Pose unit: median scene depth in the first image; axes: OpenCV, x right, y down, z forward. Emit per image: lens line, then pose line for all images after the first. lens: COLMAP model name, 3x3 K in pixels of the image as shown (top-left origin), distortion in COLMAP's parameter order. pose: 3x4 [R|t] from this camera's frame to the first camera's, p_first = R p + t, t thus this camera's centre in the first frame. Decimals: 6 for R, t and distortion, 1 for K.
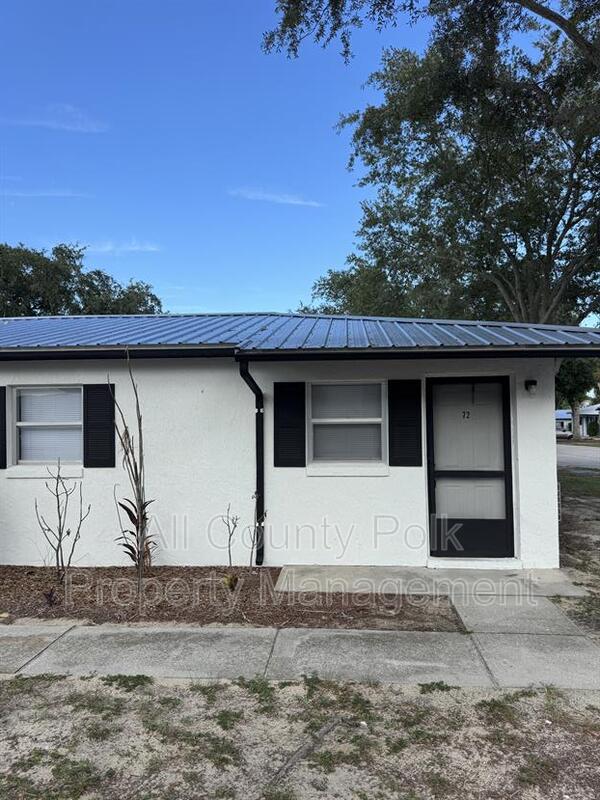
lens RADIAL K [[569.2, 0, 300.8], [0, 569.2, 396.3], [0, 0, 1]] dist [0.025282, -0.026208]
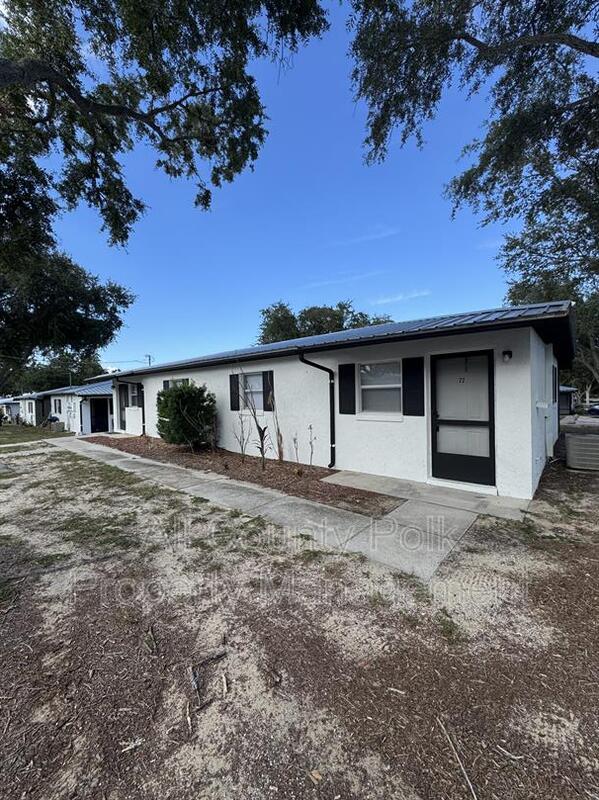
lens RADIAL K [[321.1, 0, 300.6], [0, 321.1, 399.6], [0, 0, 1]] dist [-0.007421, -0.000133]
pose [[0.803570, 0.004318, -0.595194, 0.507854], [0.028448, 0.998552, 0.045652, 0.038545], [0.594529, -0.053617, 0.802284, 0.164247]]
